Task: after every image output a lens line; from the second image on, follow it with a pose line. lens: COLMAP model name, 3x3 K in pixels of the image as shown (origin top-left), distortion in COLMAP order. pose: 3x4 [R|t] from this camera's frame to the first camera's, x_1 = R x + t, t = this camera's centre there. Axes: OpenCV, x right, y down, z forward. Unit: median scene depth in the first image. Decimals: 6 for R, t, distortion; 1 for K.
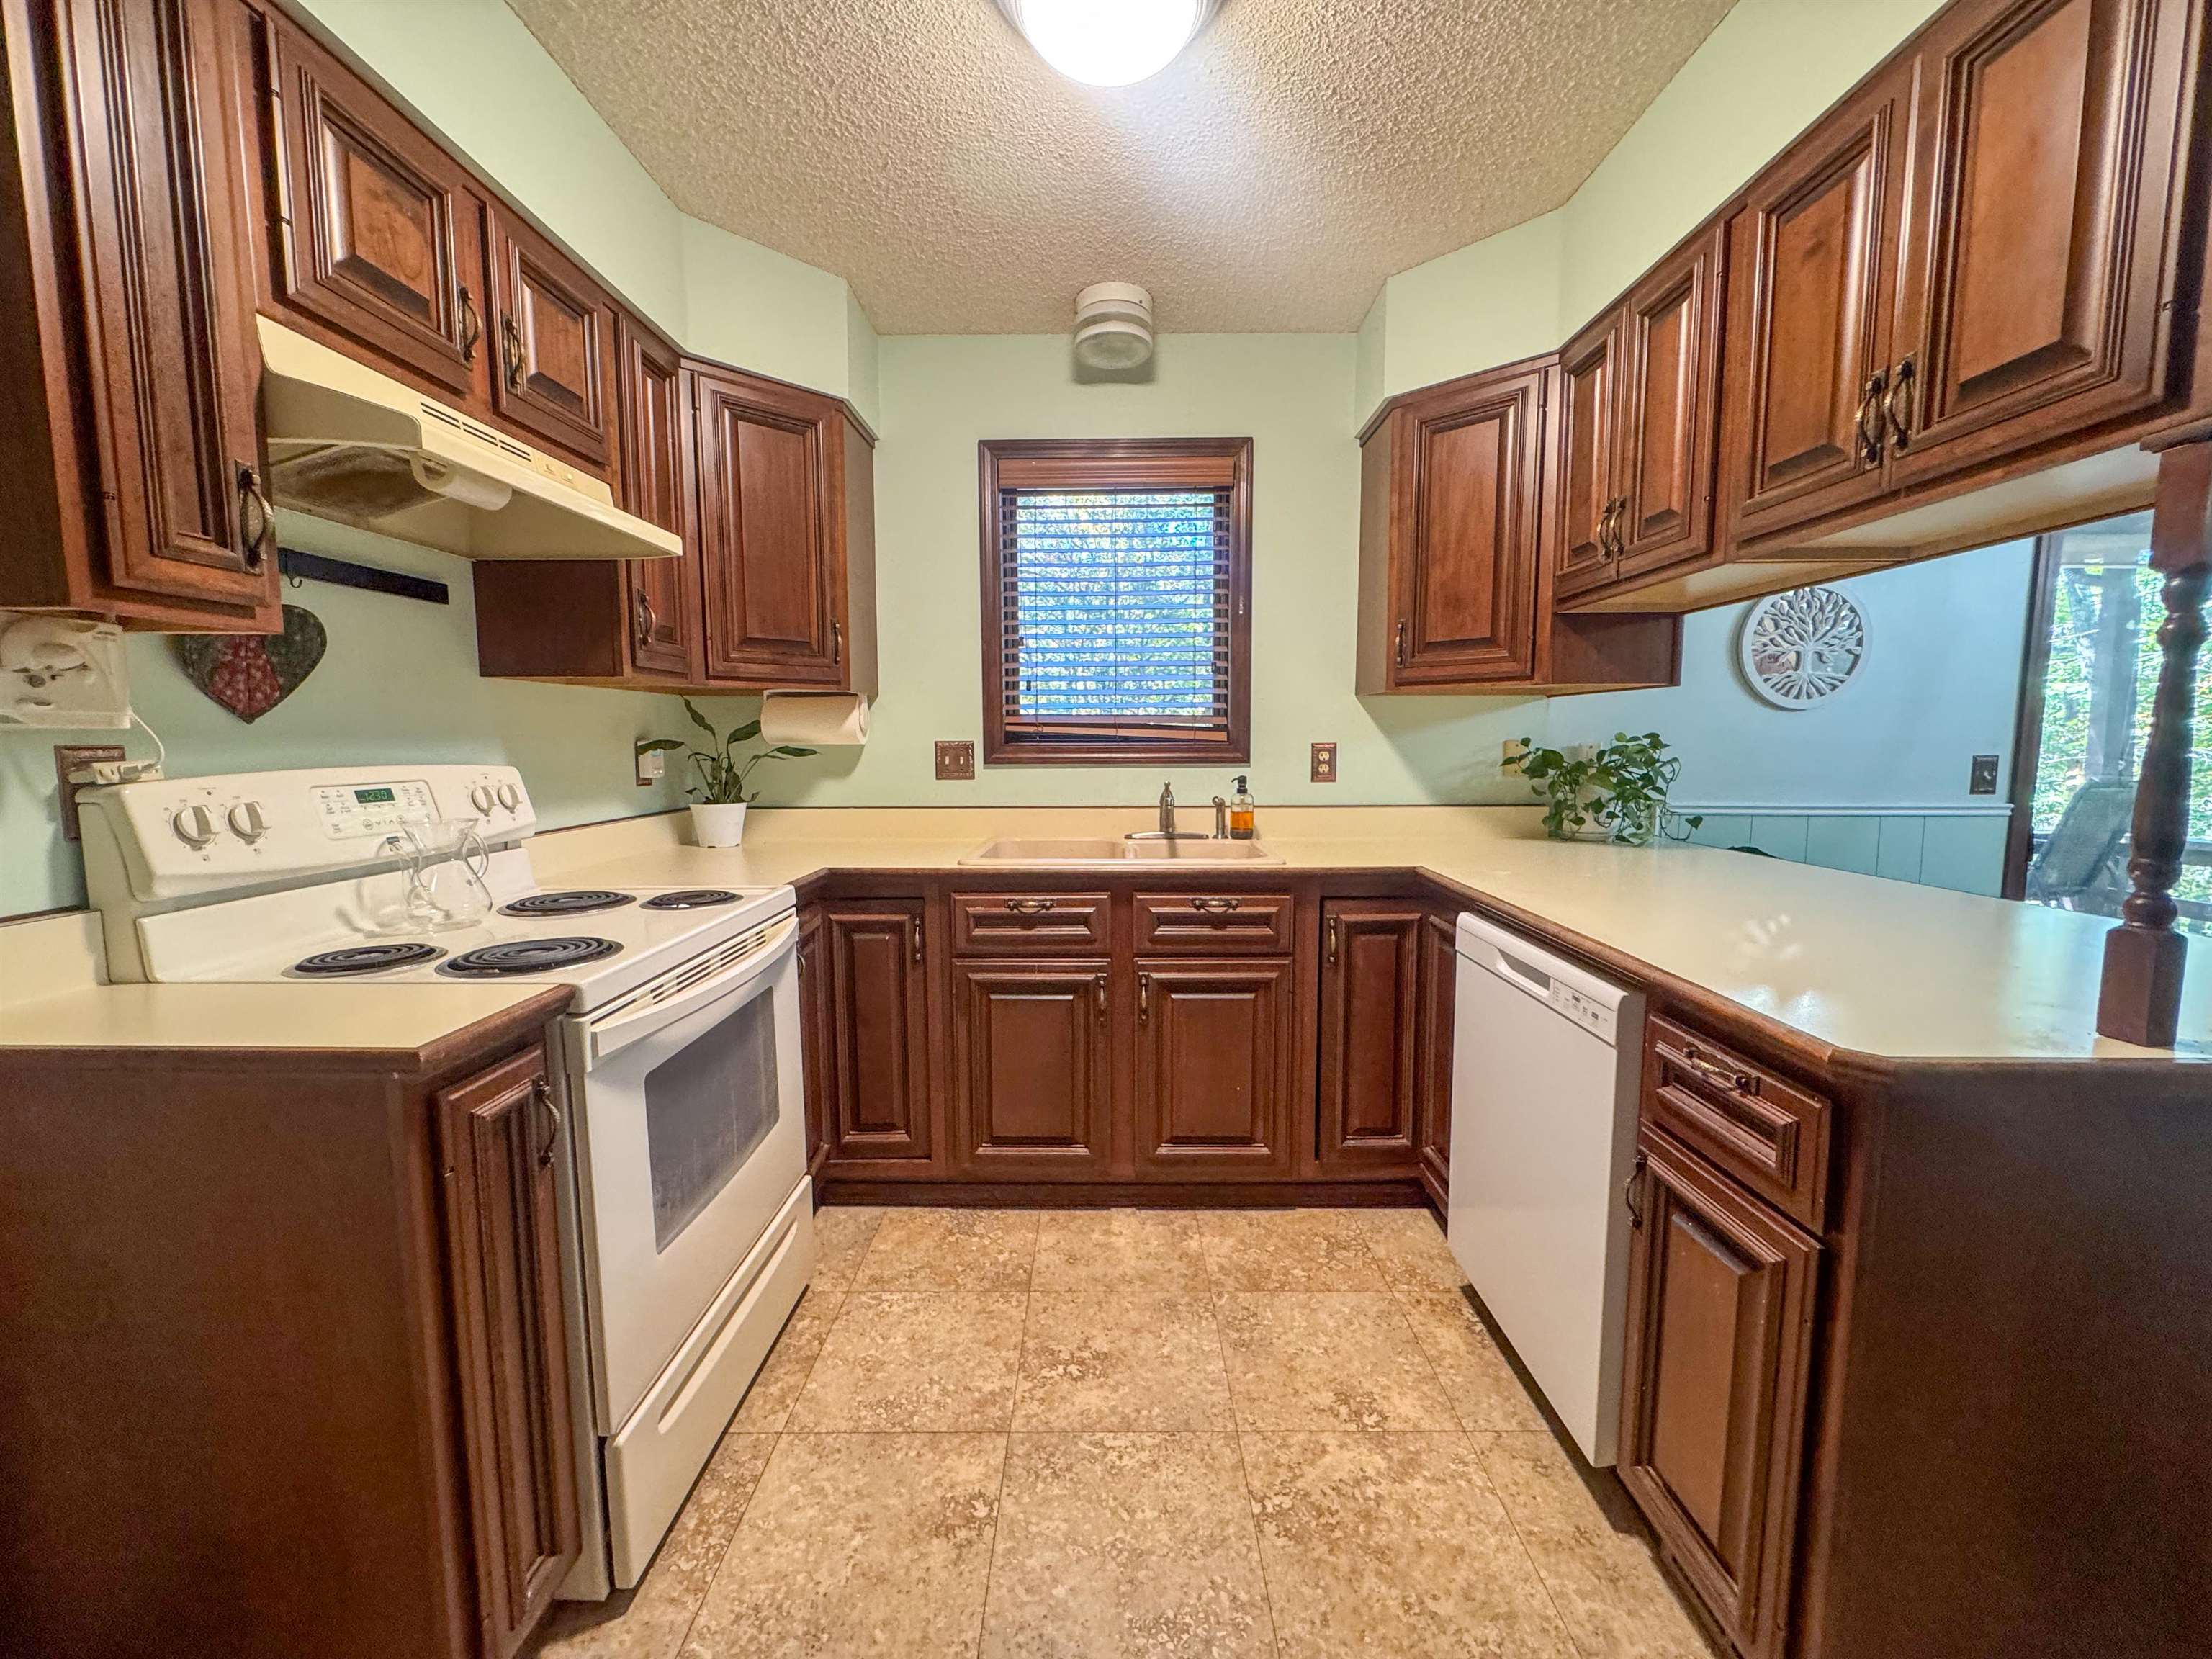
lens RADIAL K [[885.6, 0, 1113.2], [0, 885.6, 830.8], [0, 0, 1]] dist [-0.001455, -0.000084]
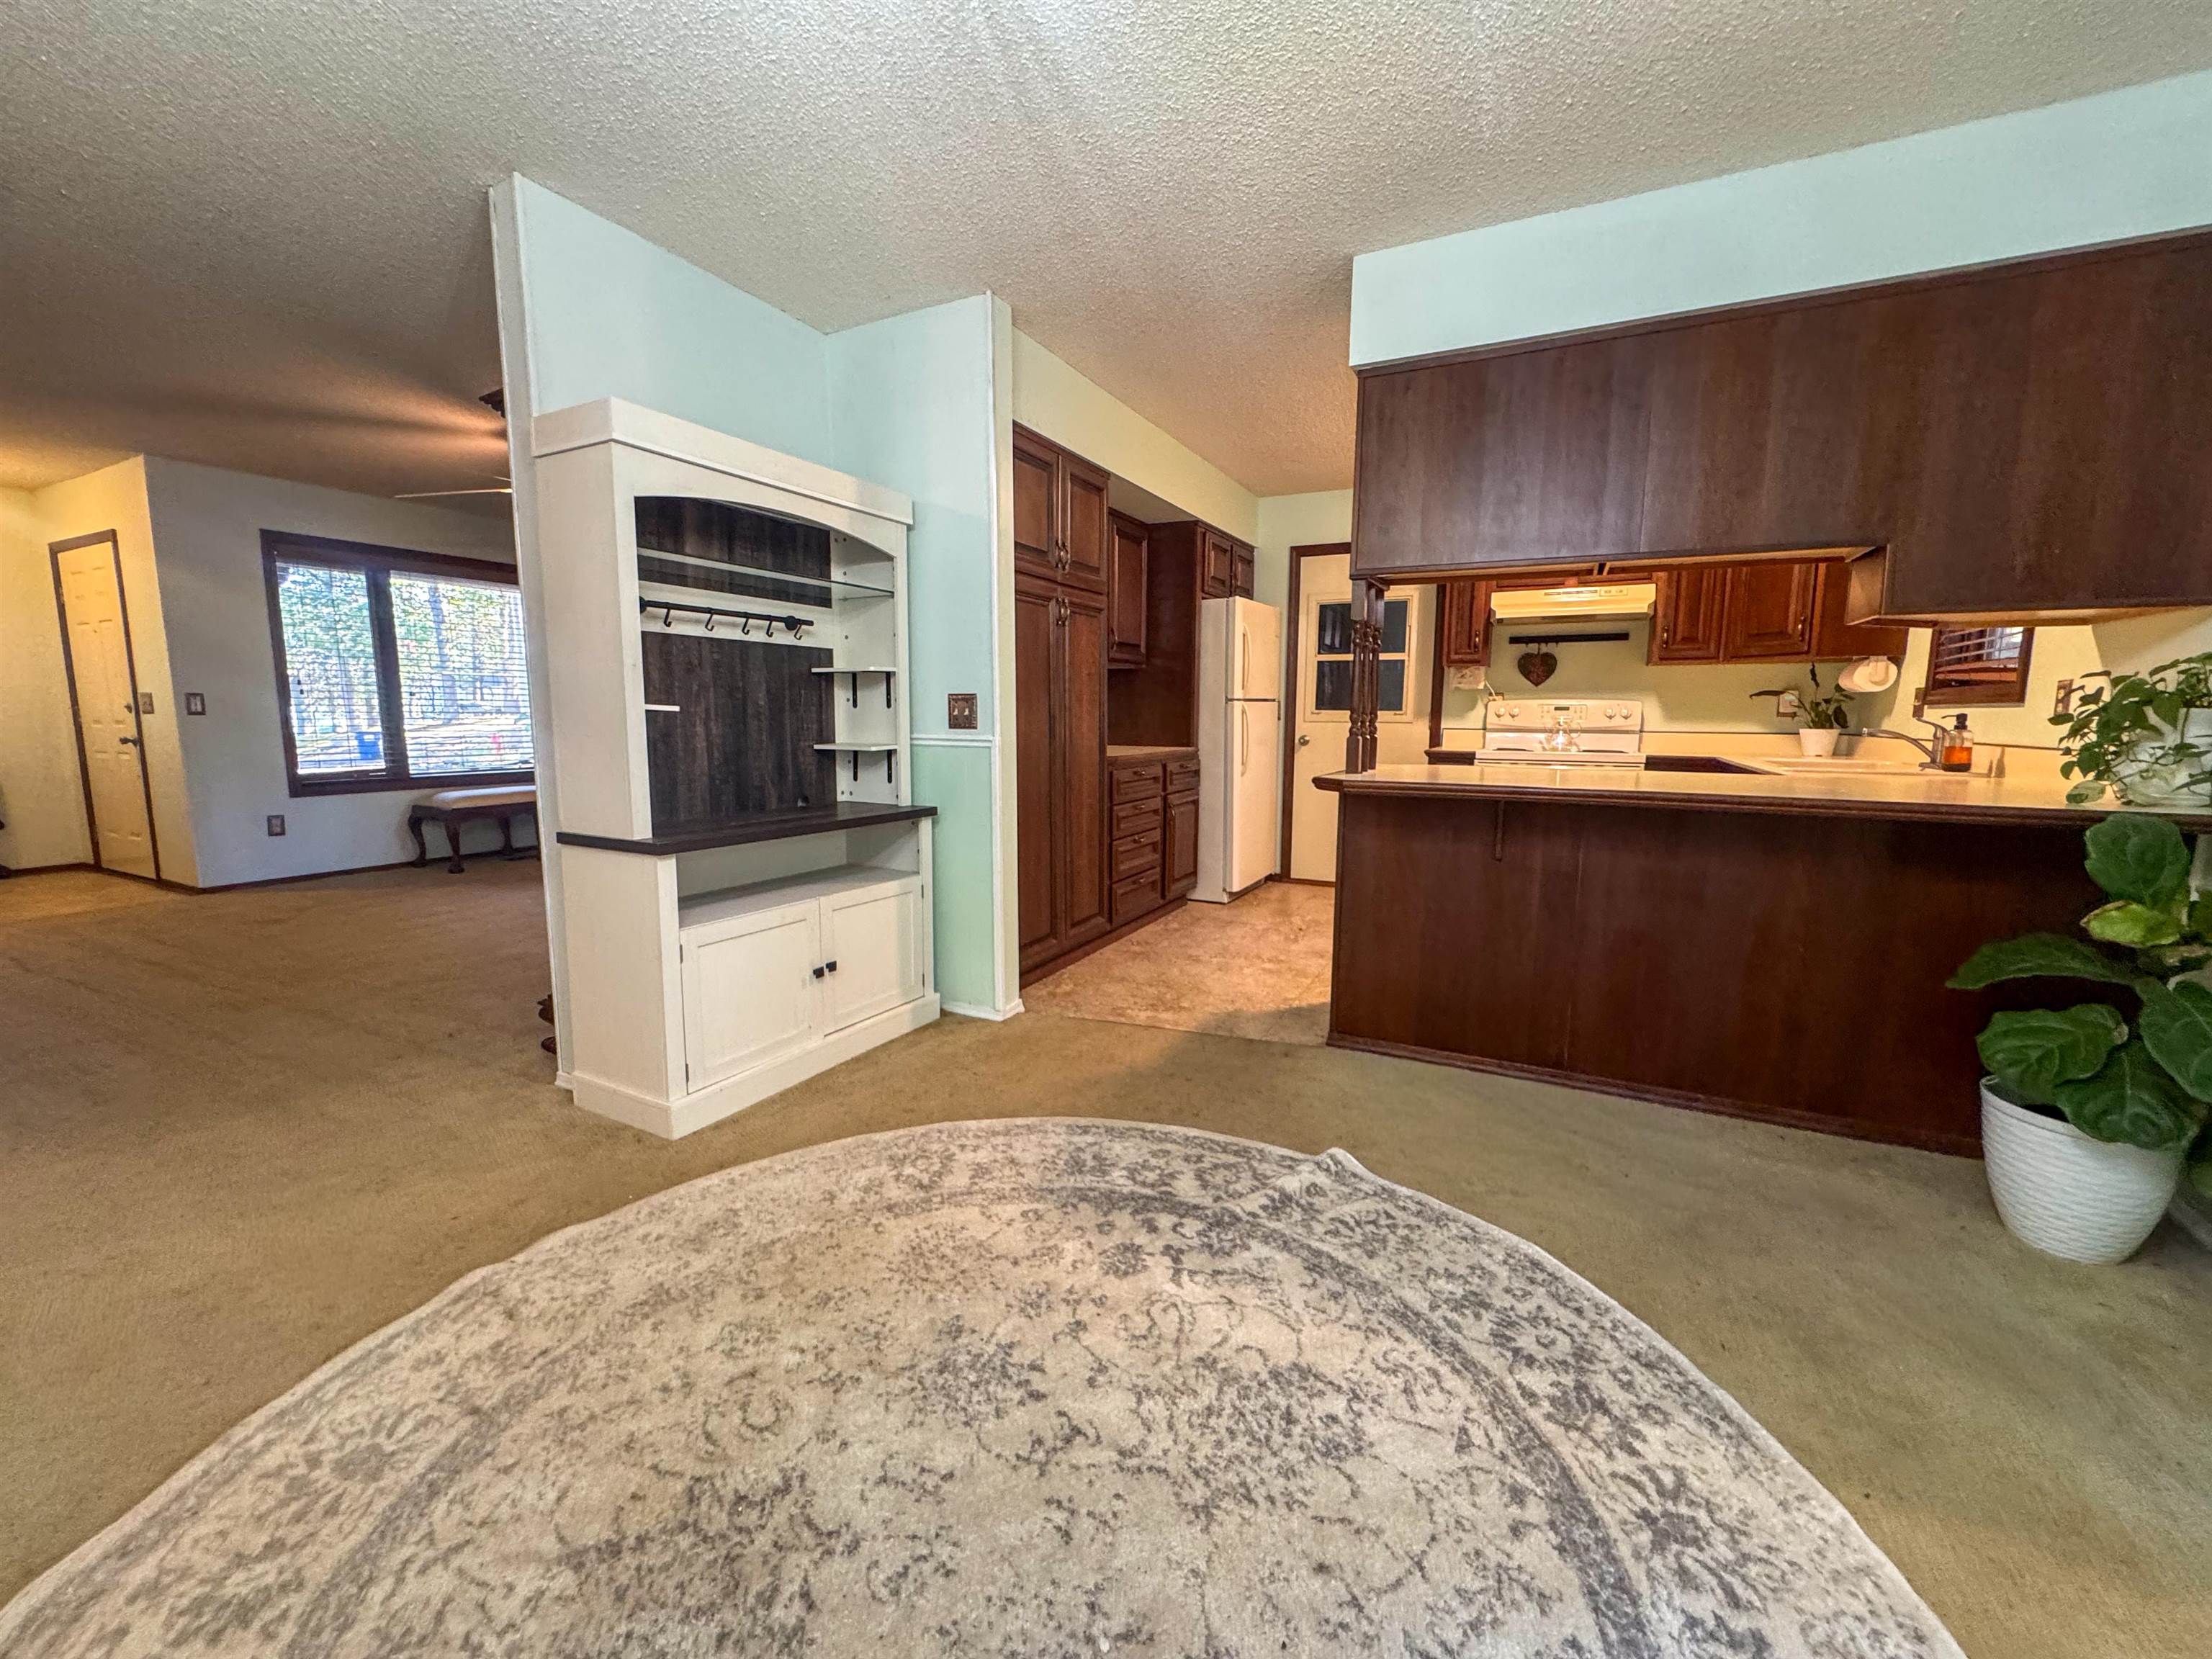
lens RADIAL K [[881.3, 0, 1112.6], [0, 881.3, 827.9], [0, 0, 1]] dist [-0.000271, 0.000343]
pose [[-0.441236, 0.118386, -0.889548, 1.871938], [-0.099001, 0.978788, 0.179369, -0.018828], [0.891913, 0.167211, -0.420156, 0.651555]]
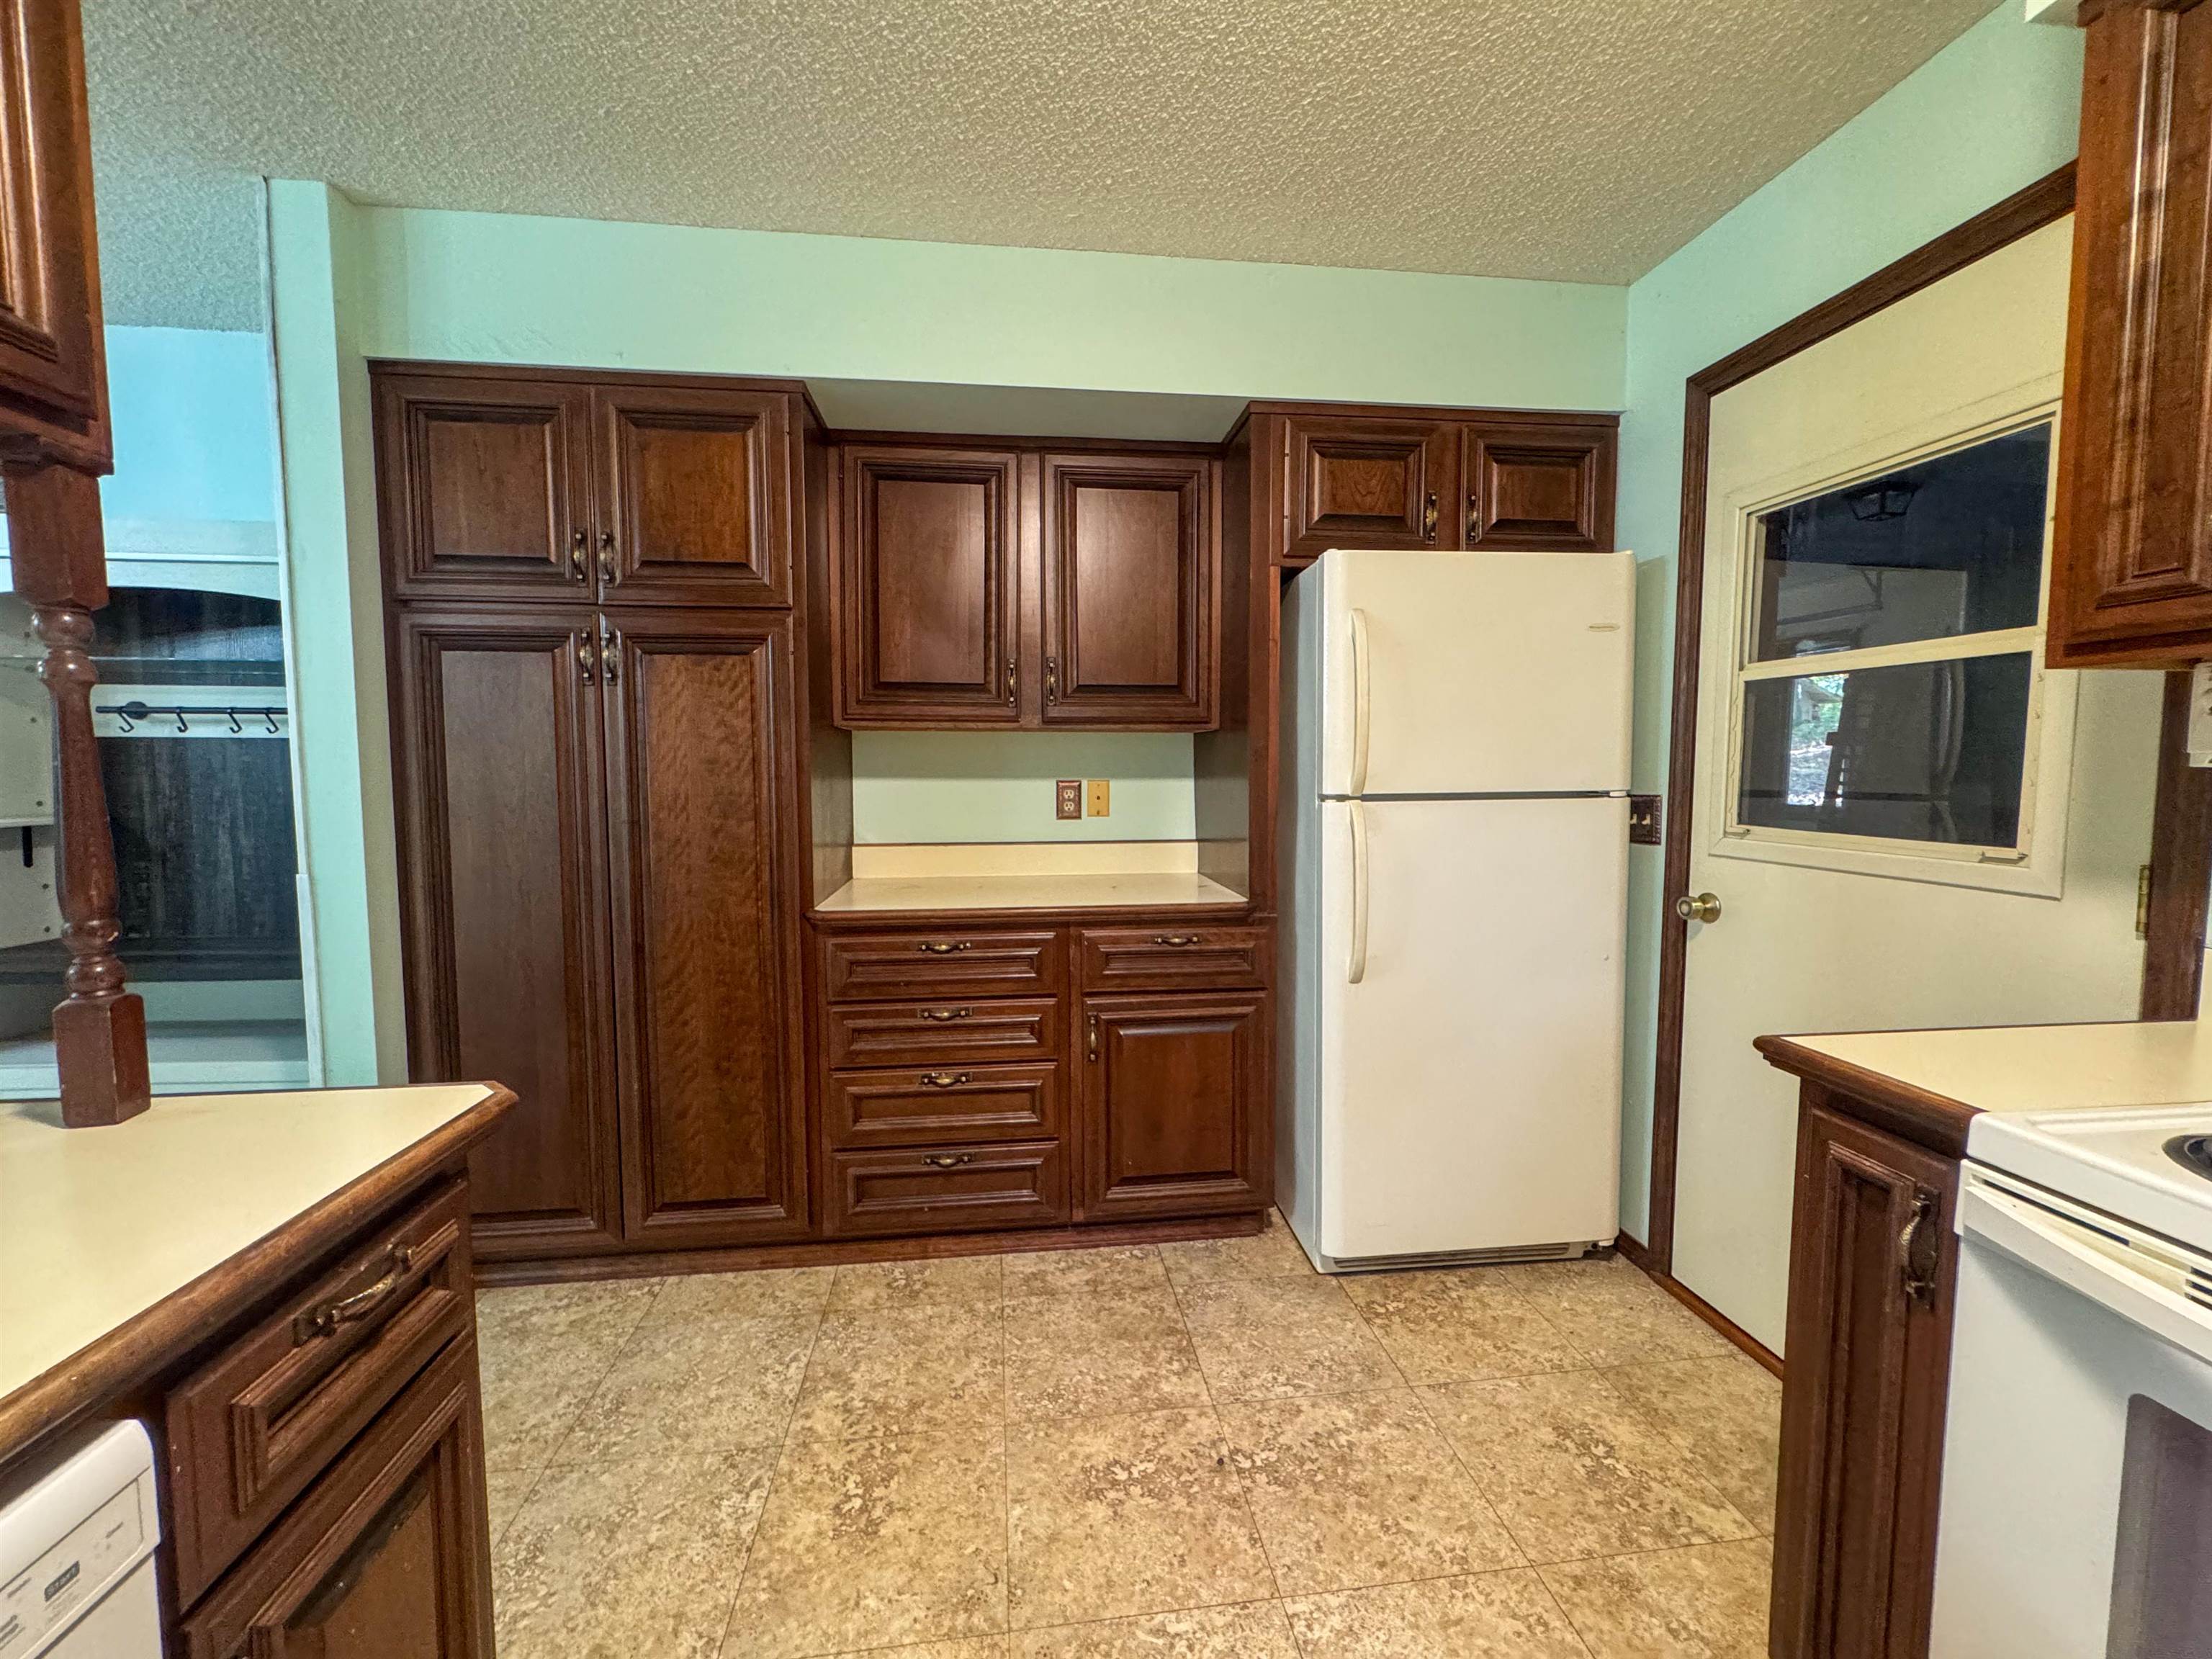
lens RADIAL K [[881.5, 0, 1103.1], [0, 881.5, 829.7], [0, 0, 1]] dist [-0.000878, 0.000447]
pose [[-0.991964, 0.011616, -0.125987, 0.096861], [-0.010326, 0.985021, 0.172127, -0.089510], [0.126099, 0.172045, -0.976985, 0.812584]]
